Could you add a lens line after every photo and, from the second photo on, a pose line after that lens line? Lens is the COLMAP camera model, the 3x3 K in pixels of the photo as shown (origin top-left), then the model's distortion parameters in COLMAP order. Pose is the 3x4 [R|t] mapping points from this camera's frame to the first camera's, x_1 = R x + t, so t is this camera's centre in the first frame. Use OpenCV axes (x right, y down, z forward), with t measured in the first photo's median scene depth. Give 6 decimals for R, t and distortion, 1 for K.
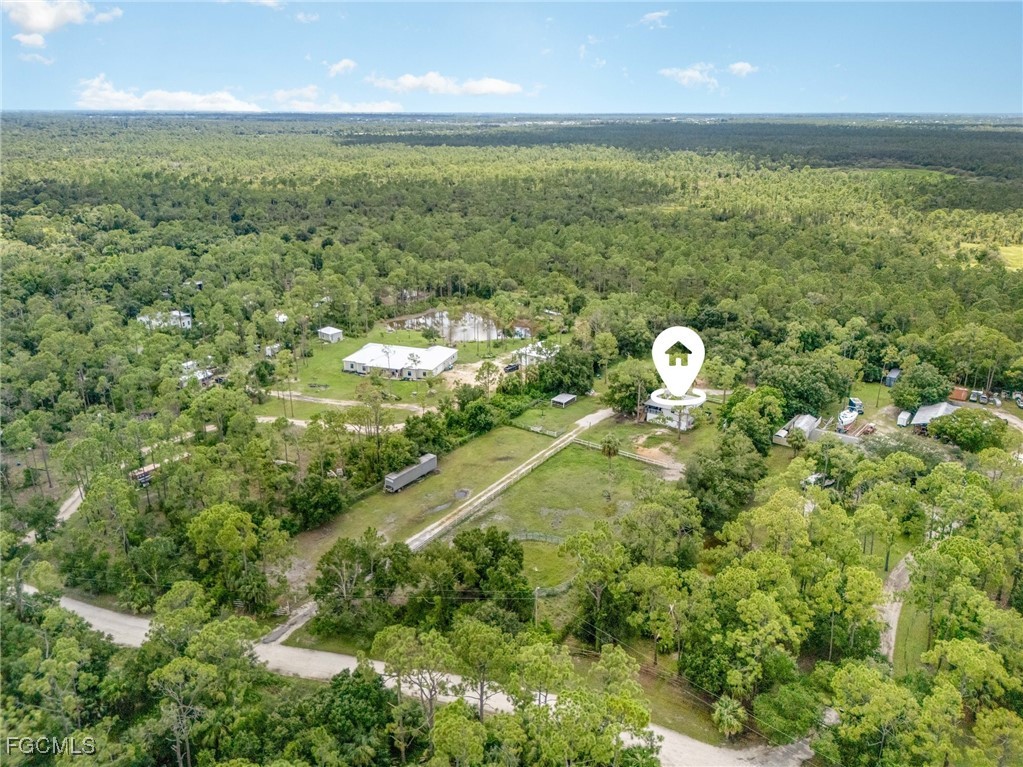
lens RADIAL K [[701.2, 0, 534.3], [0, 701.2, 383.3], [0, 0, 1]] dist [-0.001481, -0.001819]
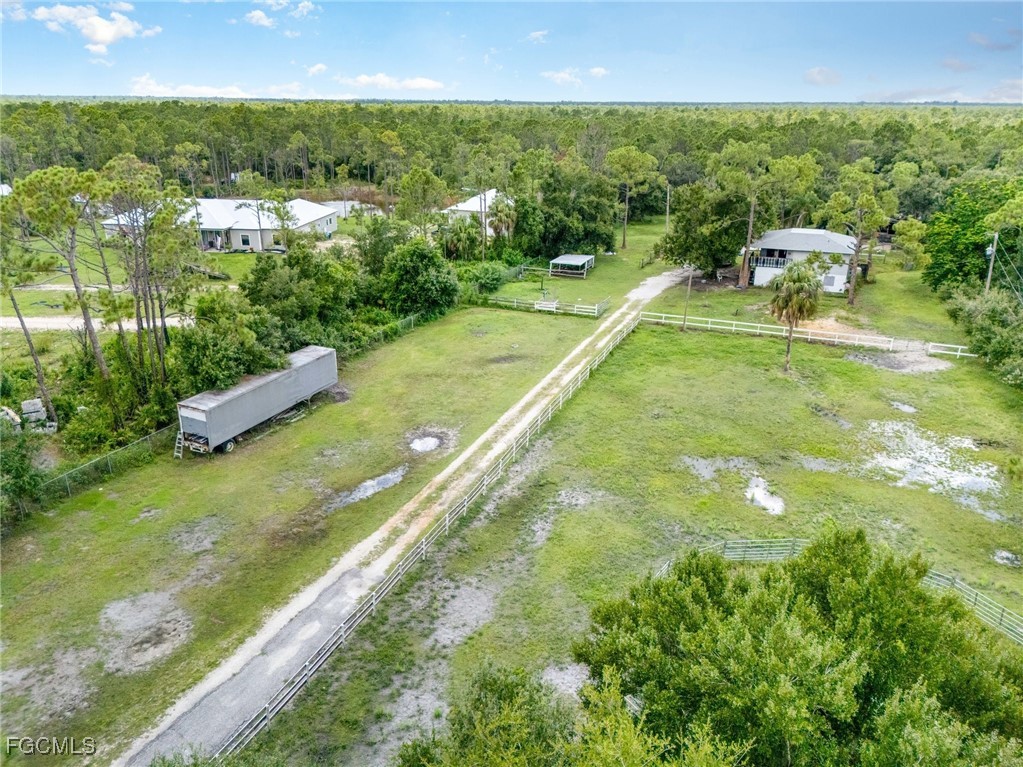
lens RADIAL K [[708.0, 0, 508.6], [0, 708.0, 400.1], [0, 0, 1]] dist [0.006177, -0.000091]
pose [[0.984036, -0.073081, 0.162272, -0.110601], [0.068160, 0.997035, 0.035700, 0.119758], [-0.164400, -0.024070, 0.986100, 0.617253]]
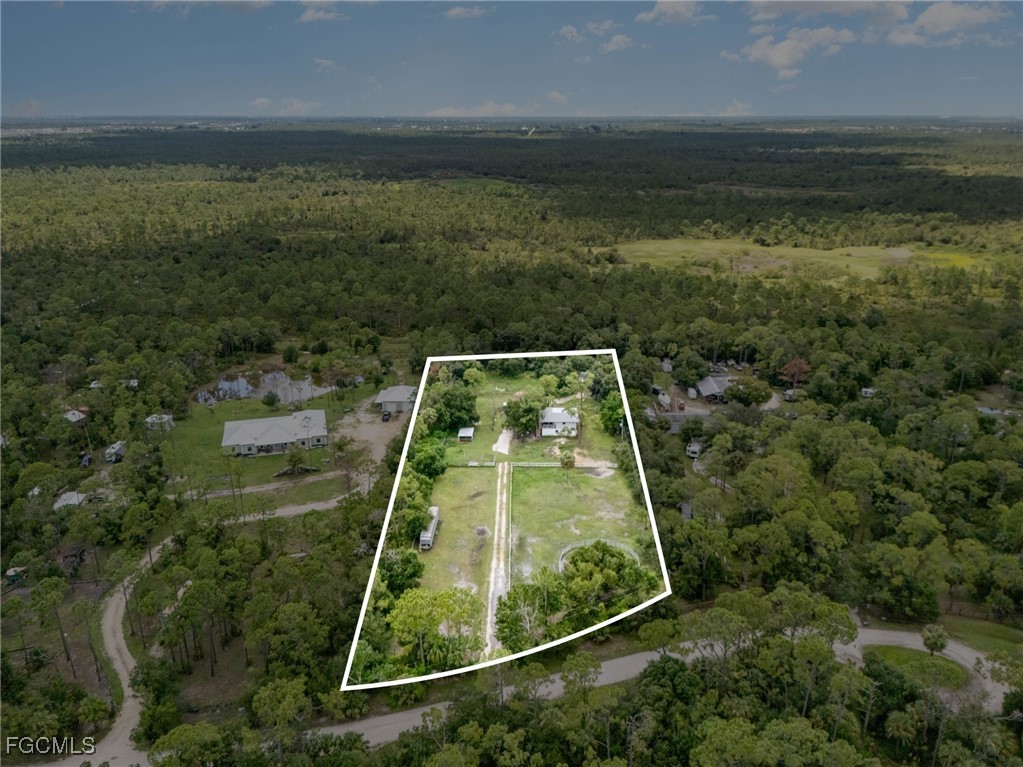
lens RADIAL K [[708.0, 0, 508.6], [0, 708.0, 400.1], [0, 0, 1]] dist [0.006177, -0.000091]
pose [[0.838949, -0.193305, 0.508722, -0.564886], [0.188334, 0.980155, 0.061854, -0.105408], [-0.510584, 0.043917, 0.858706, -0.010902]]
